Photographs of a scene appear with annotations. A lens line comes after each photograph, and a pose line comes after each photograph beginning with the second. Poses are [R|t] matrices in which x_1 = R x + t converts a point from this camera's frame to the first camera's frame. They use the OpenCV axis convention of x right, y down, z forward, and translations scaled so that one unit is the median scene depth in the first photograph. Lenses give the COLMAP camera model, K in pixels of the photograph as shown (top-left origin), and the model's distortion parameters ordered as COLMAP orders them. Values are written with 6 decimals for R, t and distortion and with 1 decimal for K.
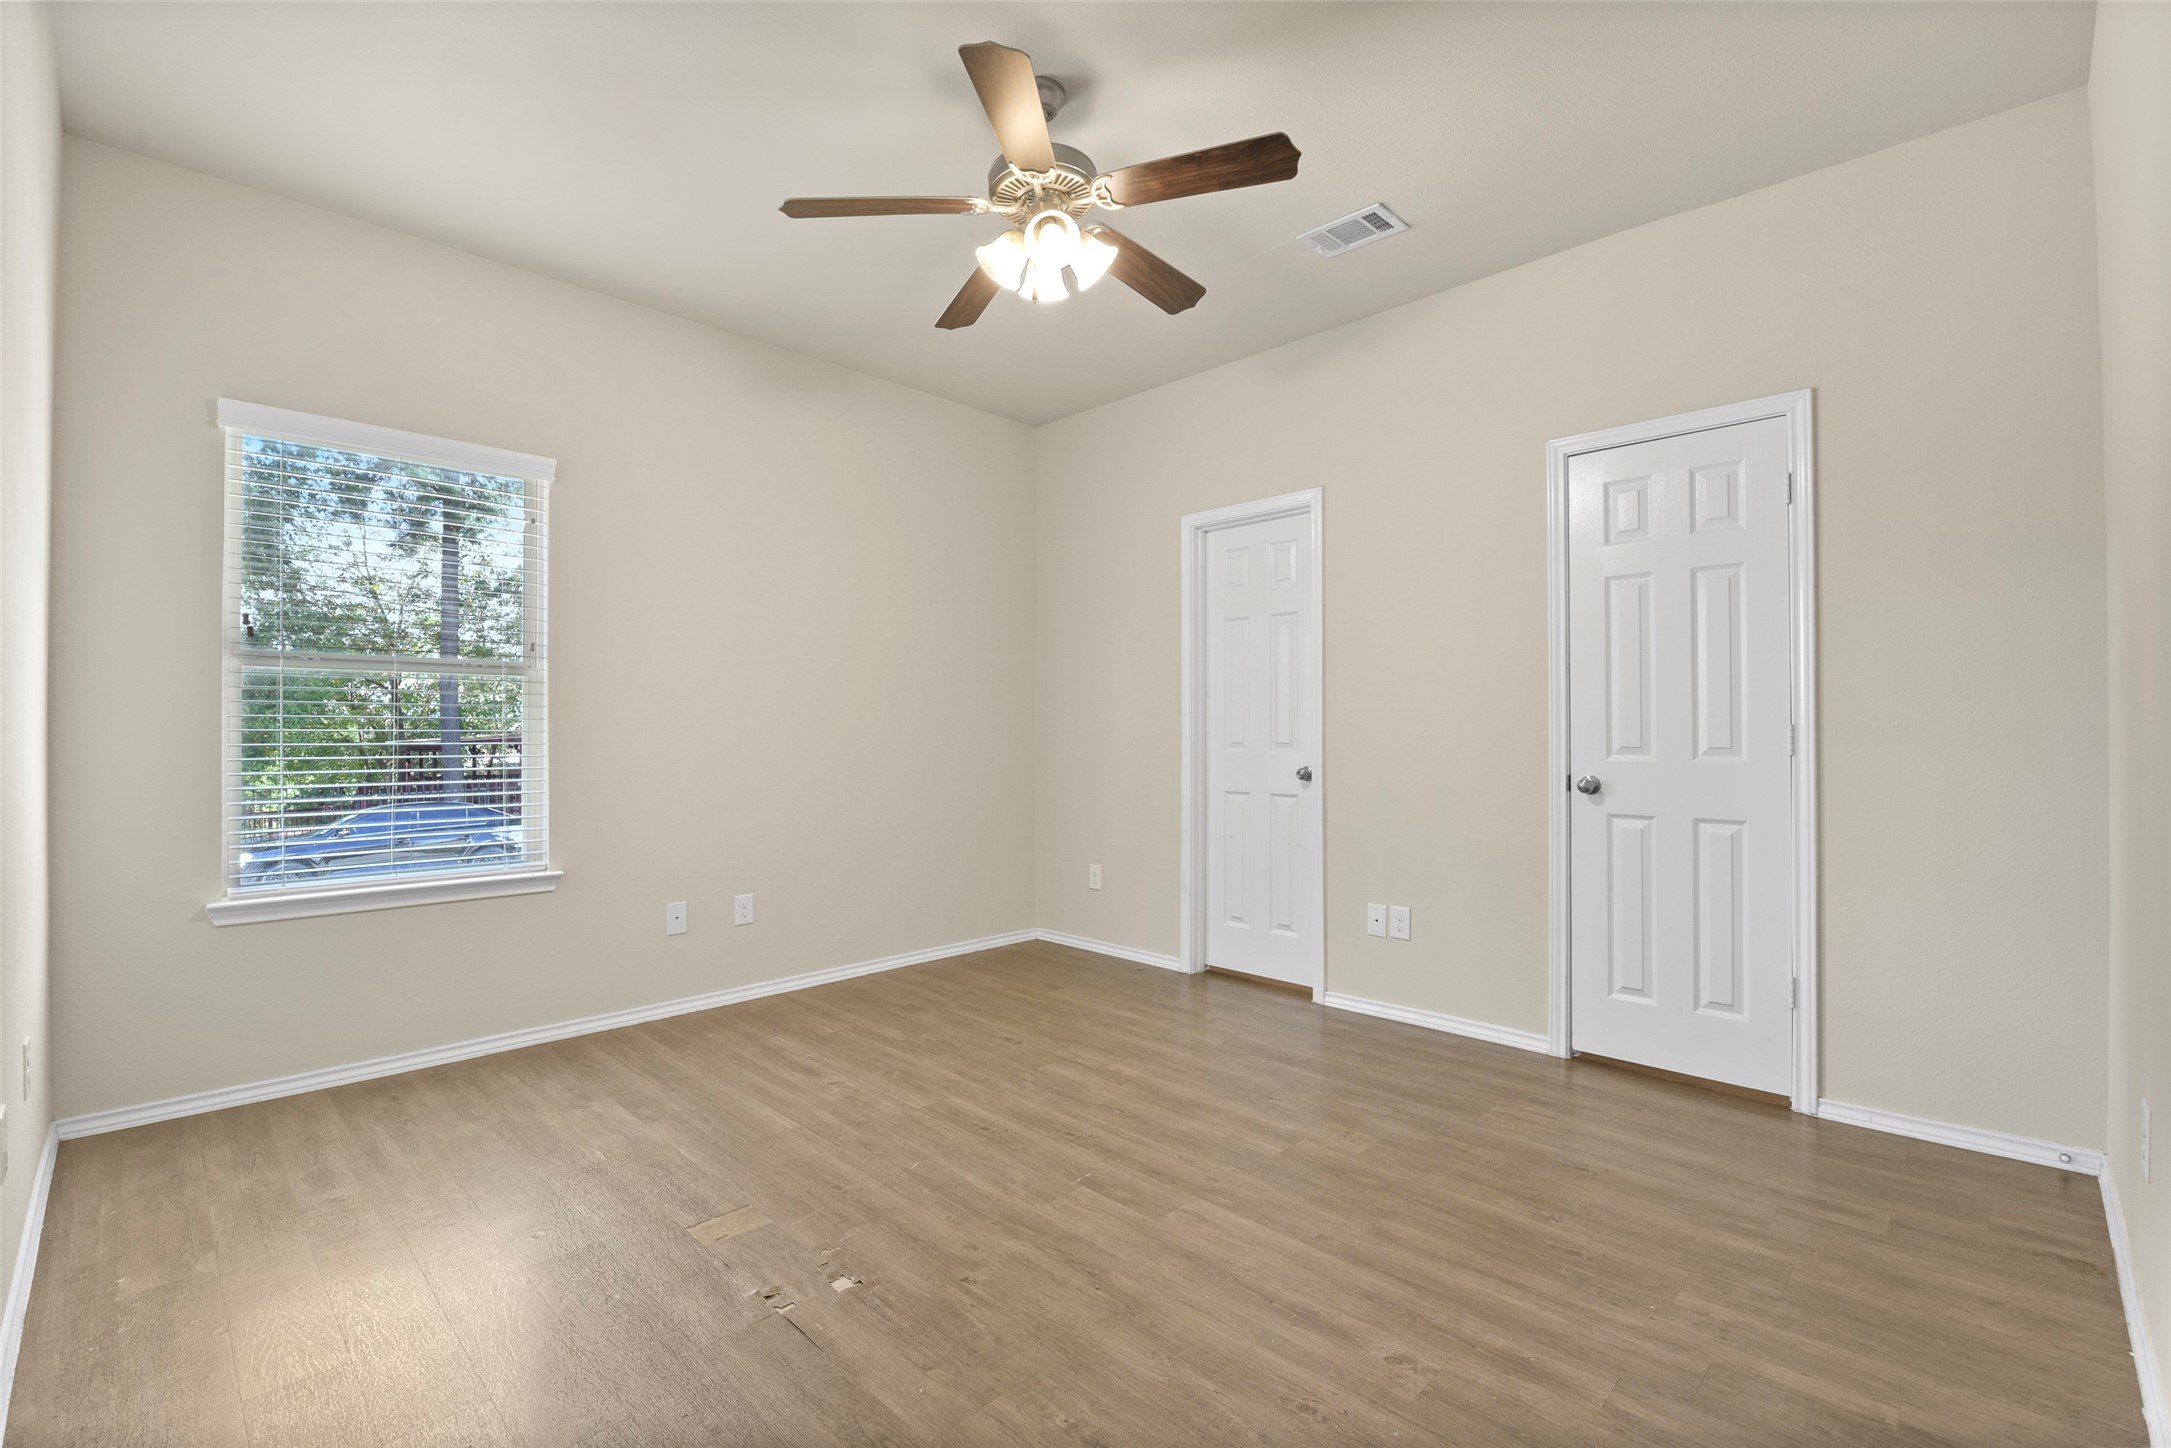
lens RADIAL K [[940.8, 0, 1088.4], [0, 940.8, 722.3], [0, 0, 1]] dist [-0.003101, -0.009095]
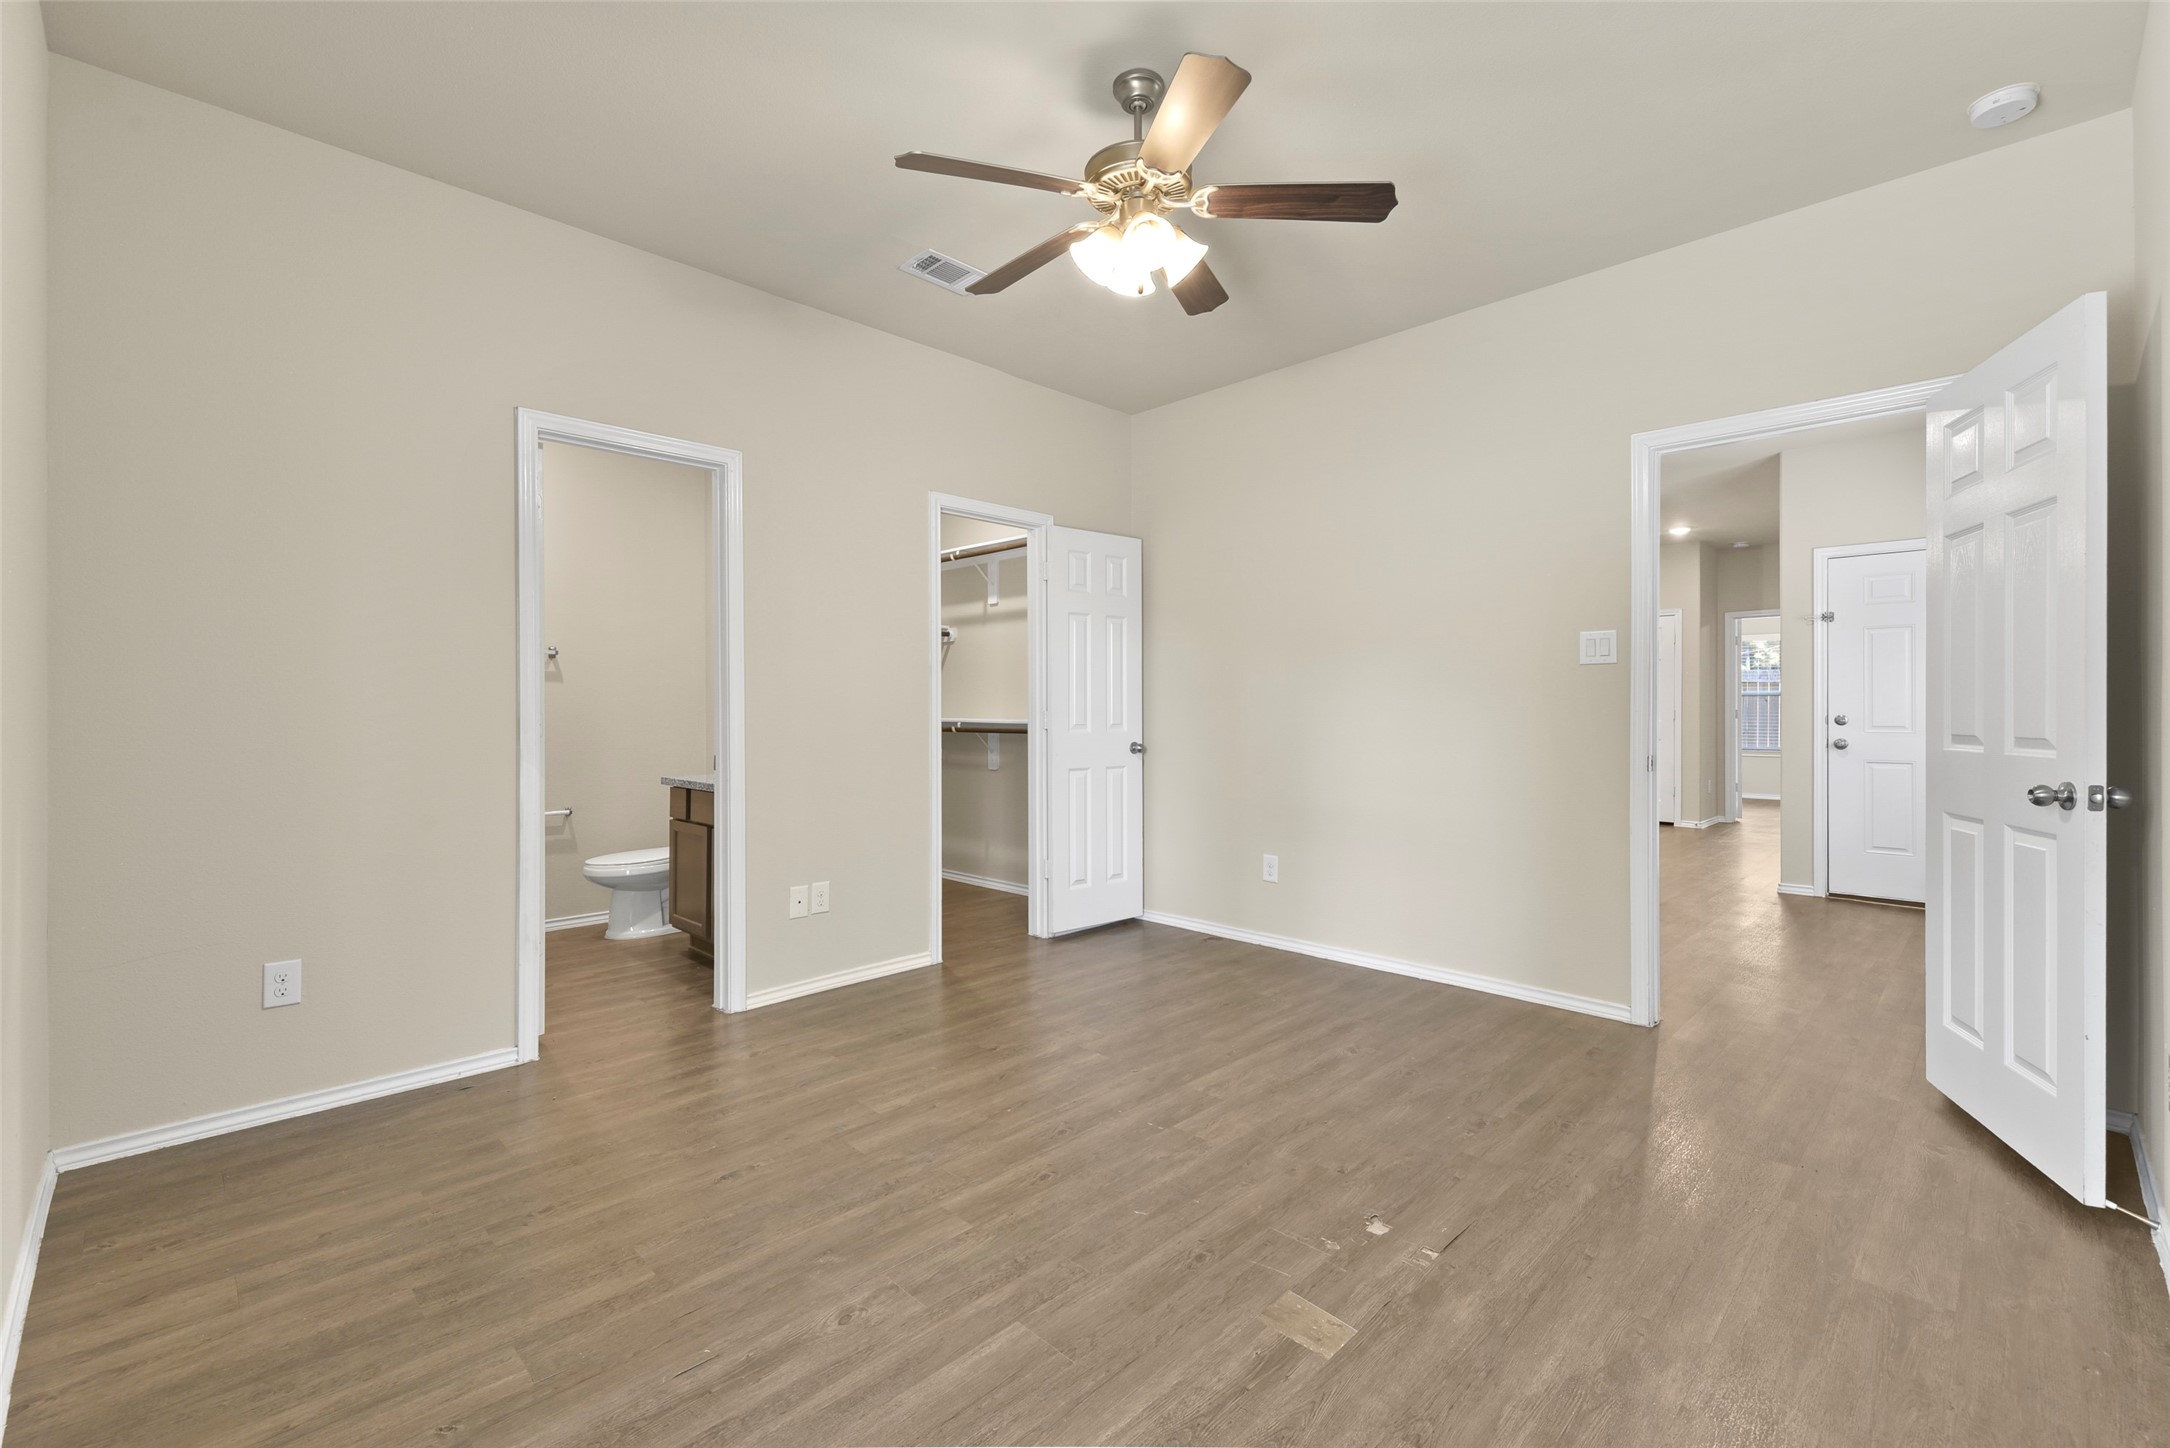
lens RADIAL K [[925.9, 0, 1081.9], [0, 925.9, 716.6], [0, 0, 1]] dist [0.020346, -0.010072]
pose [[0.010698, -0.005264, 0.999929, -0.929062], [-0.007722, 0.999956, 0.005347, 0.004406], [-0.999913, -0.007779, 0.010657, 0.927240]]
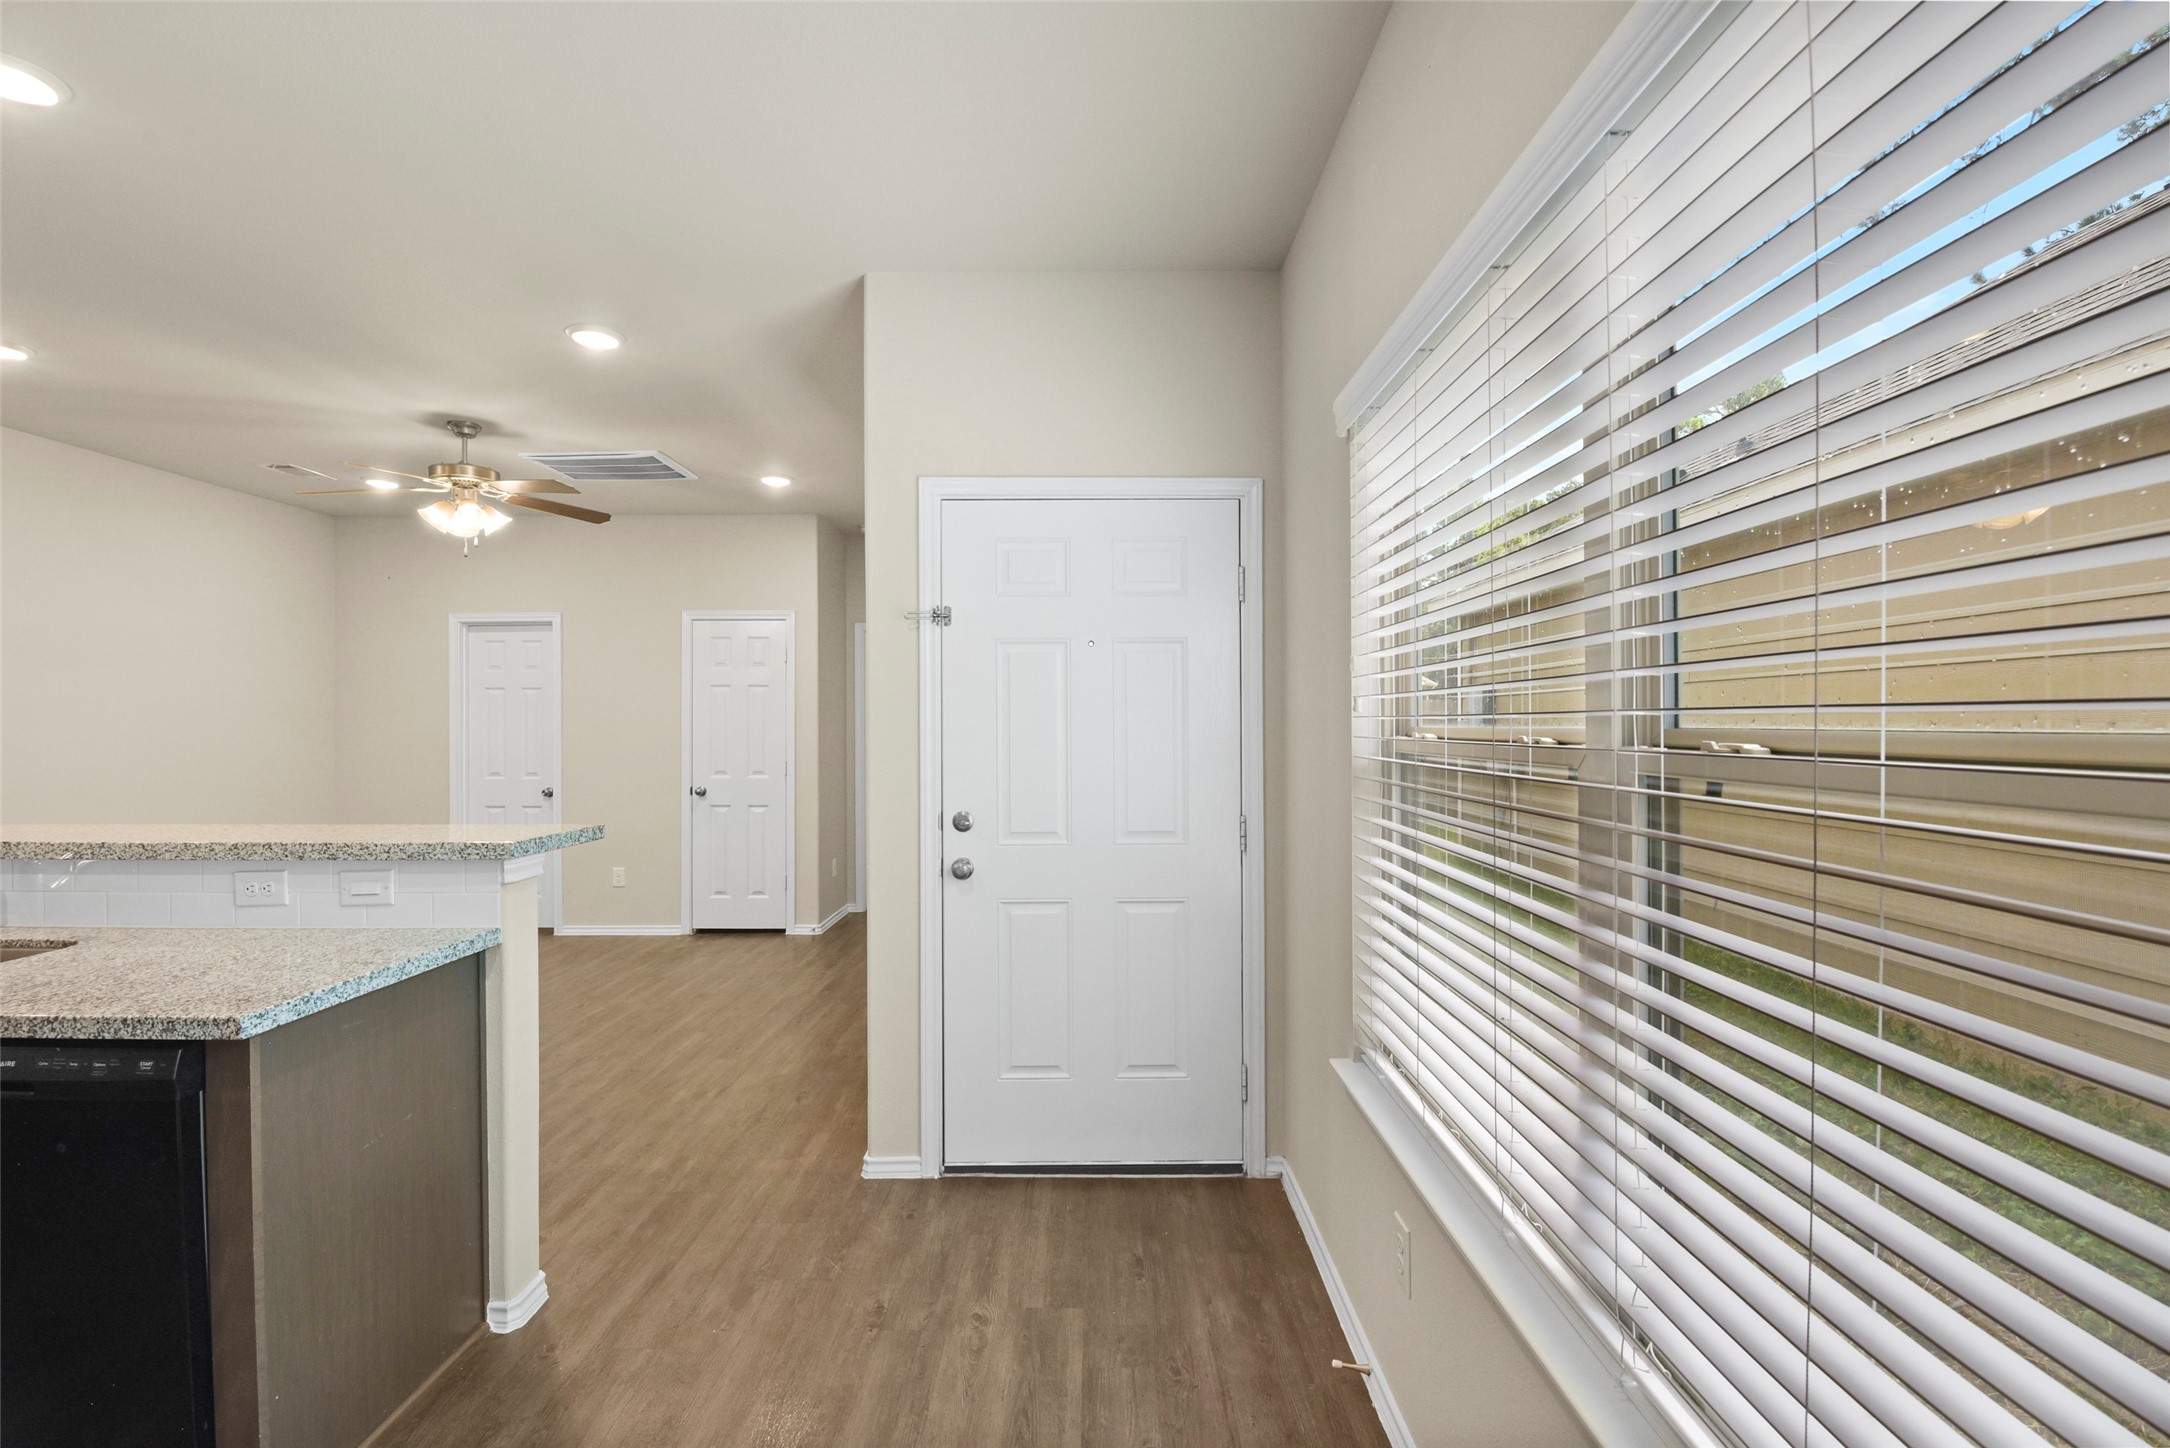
lens RADIAL K [[940.4, 0, 1087.9], [0, 940.4, 722.3], [0, 0, 1]] dist [-0.003101, -0.009095]
pose [[-0.699623, 0.003338, 0.714505, -0.867047], [-0.003947, 0.999956, -0.008536, -0.000416], [-0.714502, -0.008792, -0.699579, 0.875981]]
